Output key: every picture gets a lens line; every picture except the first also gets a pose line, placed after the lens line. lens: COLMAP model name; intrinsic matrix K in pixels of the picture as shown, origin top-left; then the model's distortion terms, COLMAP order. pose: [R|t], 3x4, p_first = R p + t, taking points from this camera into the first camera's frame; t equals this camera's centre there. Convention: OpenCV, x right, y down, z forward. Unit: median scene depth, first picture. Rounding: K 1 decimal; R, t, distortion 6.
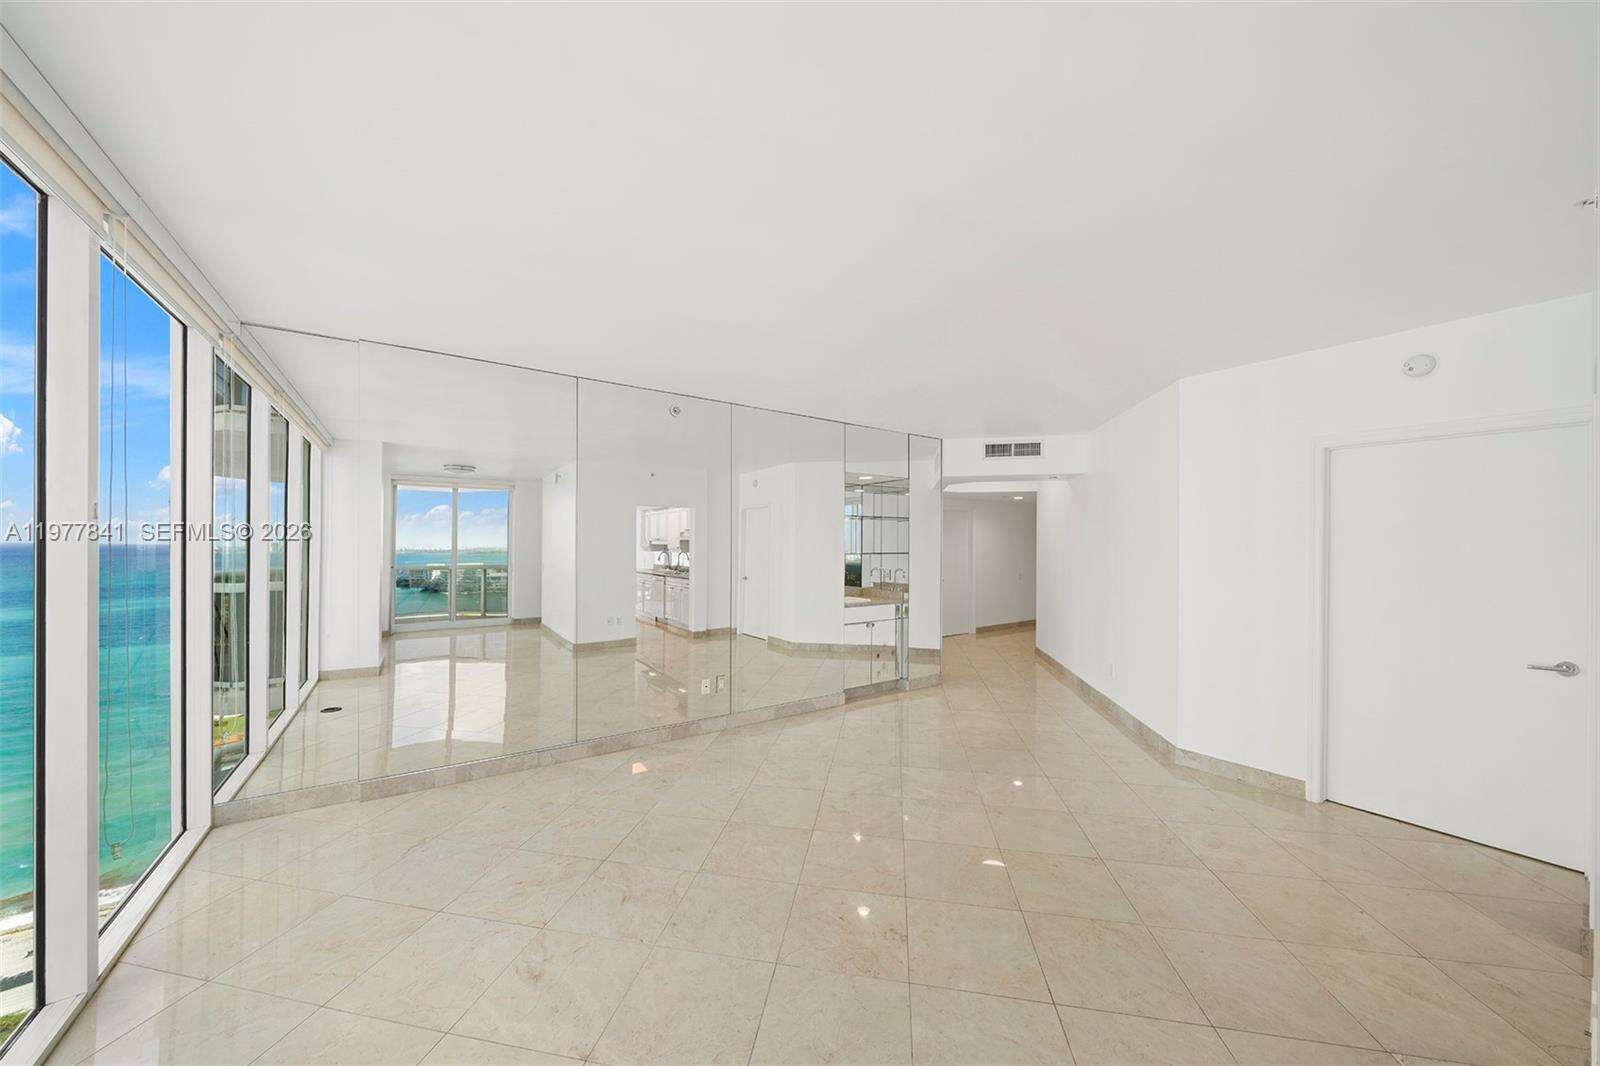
lens RADIAL K [[543.0, 0, 786.0], [0, 543.0, 541.5], [0, 0, 1]] dist [-0.001608, -0.000389]
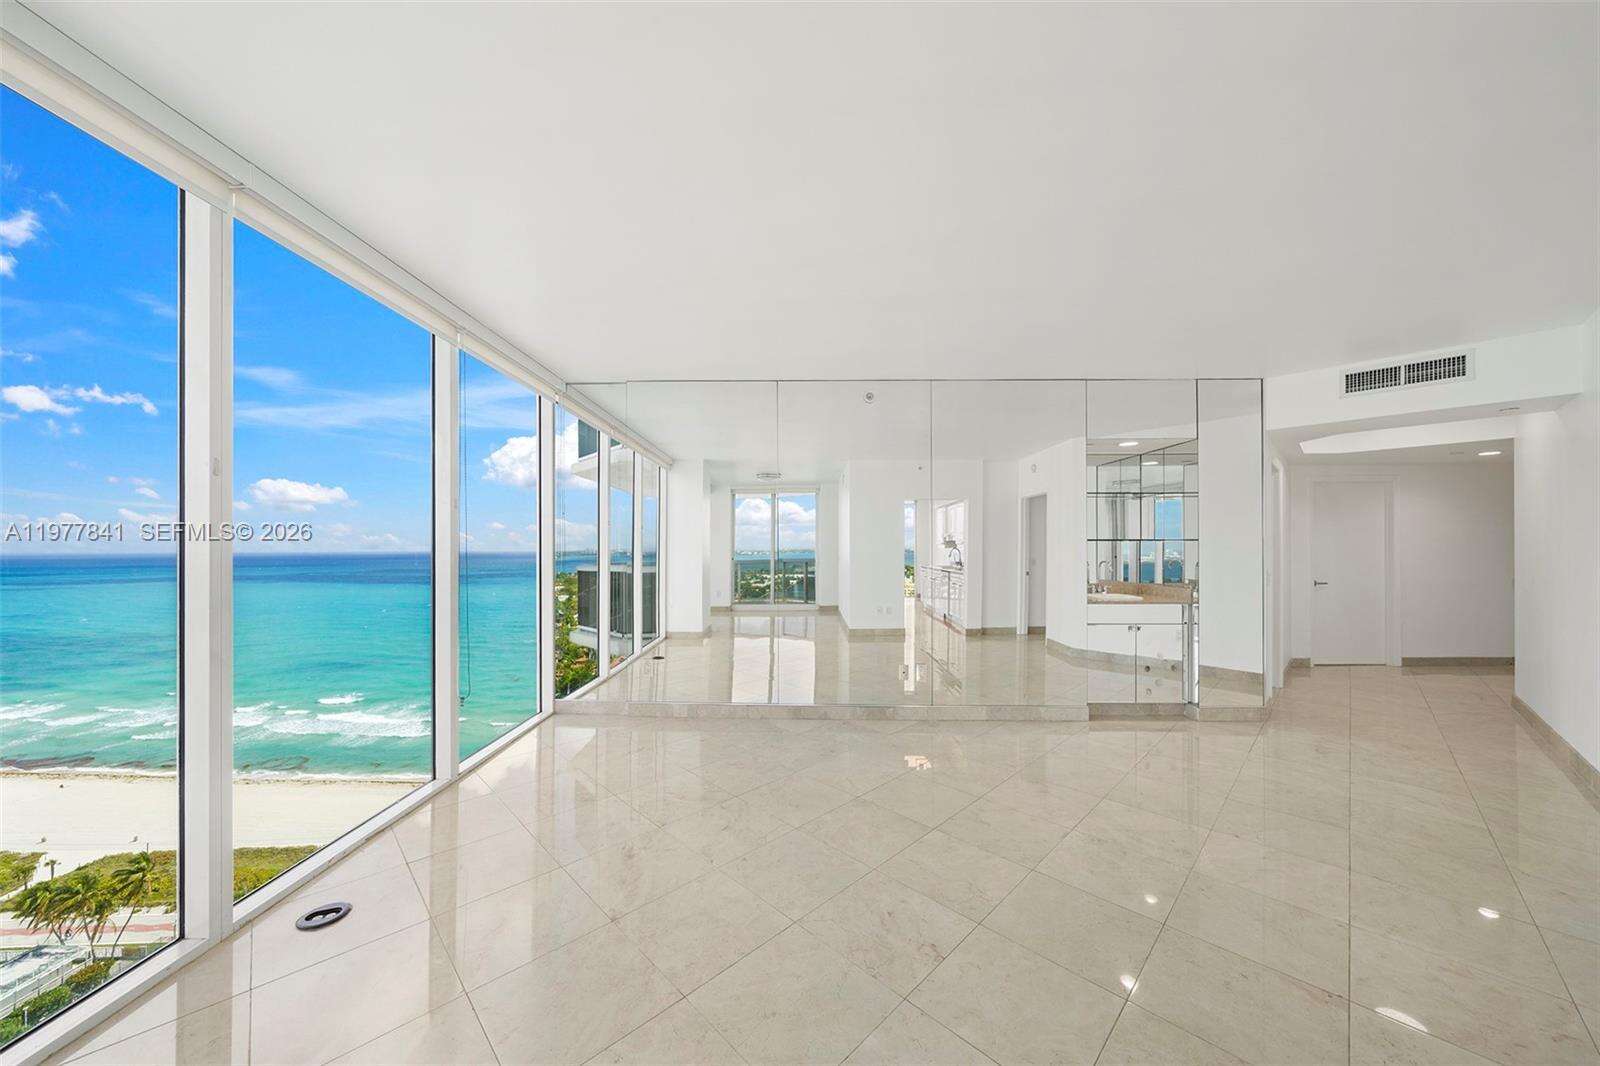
lens RADIAL K [[543.0, 0, 792.4], [0, 543.0, 547.3], [0, 0, 1]] dist [-0.001608, -0.000389]
pose [[0.819856, -0.005099, -0.572547, 0.190610], [0.007718, 0.999968, 0.002146, 0.027644], [0.572517, -0.006179, 0.819869, 0.060756]]
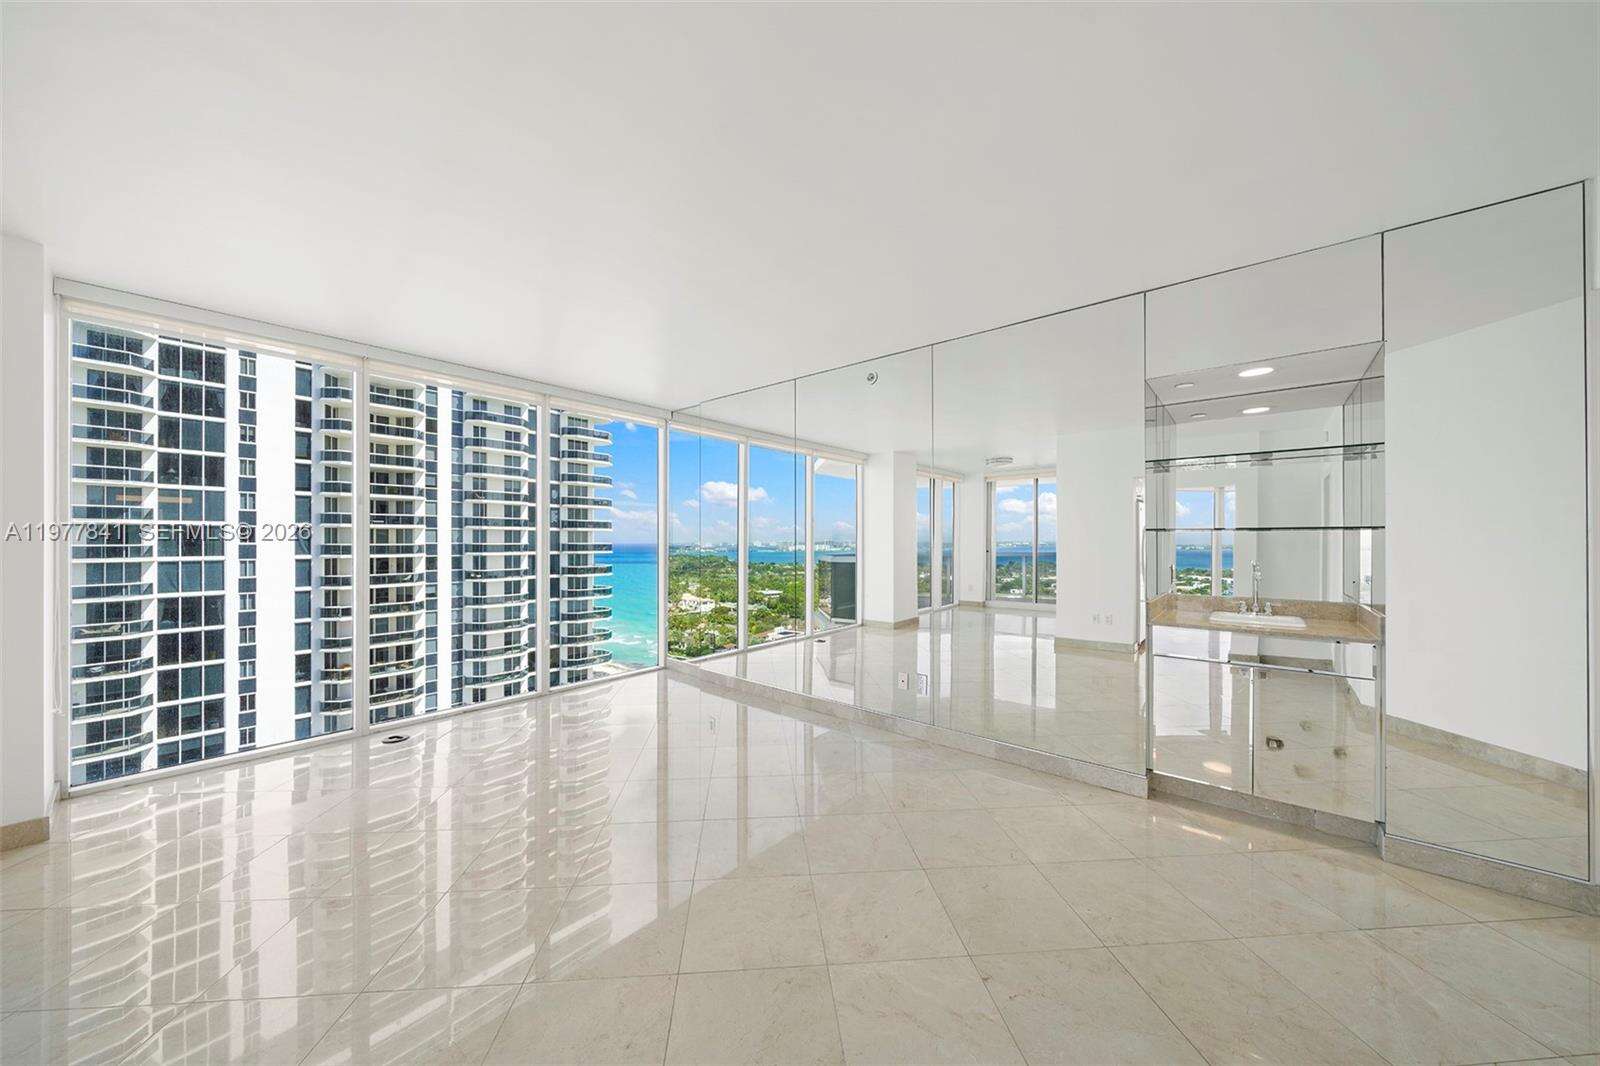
lens RADIAL K [[543.0, 0, 796.4], [0, 543.0, 539.9], [0, 0, 1]] dist [-0.001608, -0.000389]
pose [[0.267550, -0.002586, -0.963541, 0.491823], [0.009406, 0.999956, -0.000072, 0.028713], [0.963498, -0.009044, 0.267562, 0.455250]]
